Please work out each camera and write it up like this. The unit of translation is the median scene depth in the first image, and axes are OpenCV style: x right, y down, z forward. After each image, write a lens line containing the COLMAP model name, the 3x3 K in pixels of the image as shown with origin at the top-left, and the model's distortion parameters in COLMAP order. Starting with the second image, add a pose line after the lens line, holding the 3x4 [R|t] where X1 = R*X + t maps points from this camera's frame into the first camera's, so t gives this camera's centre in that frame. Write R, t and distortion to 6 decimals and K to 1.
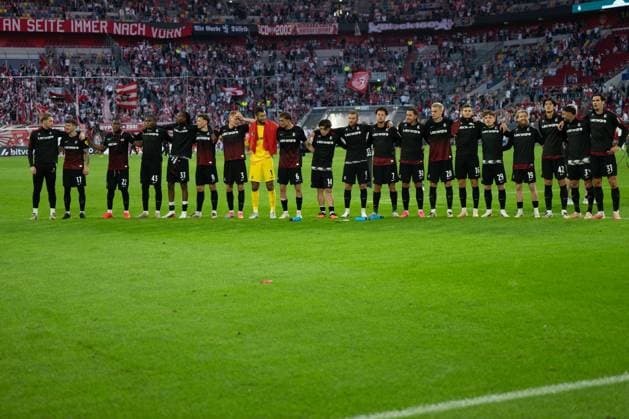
lens RADIAL K [[1441.9, 0, 314.5], [0, 1441.9, 209.5], [0, 0, 1]] dist [0.050406, -0.271843]
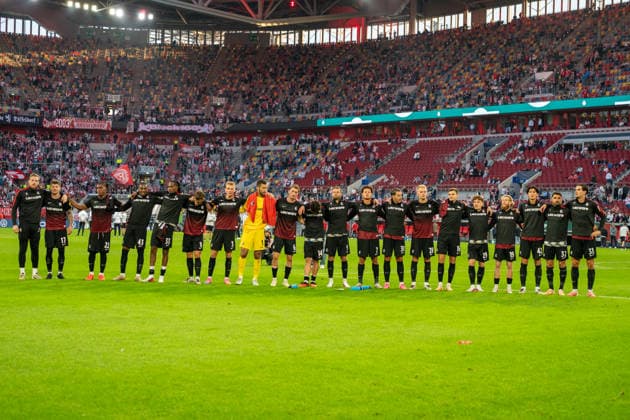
lens RADIAL K [[1219.5, 0, 315.0], [0, 1219.5, 210.0], [0, 0, 1]] dist [0.159814, -0.190381]
pose [[0.967913, 0.052276, 0.245786, -0.212825], [-0.035613, 0.996786, -0.071758, 0.013897], [-0.248747, 0.060703, 0.966664, 0.118367]]
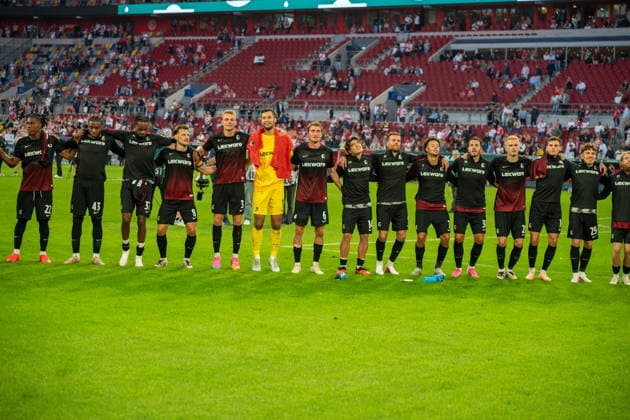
lens RADIAL K [[1564.0, 0, 315.0], [0, 1564.0, 210.0], [0, 0, 1]] dist [0.176963, 0.254067]
pose [[0.907169, 0.048136, 0.418003, -0.339506], [-0.043045, 0.998840, -0.021604, -0.008706], [-0.418558, 0.001606, 0.908189, 0.285358]]
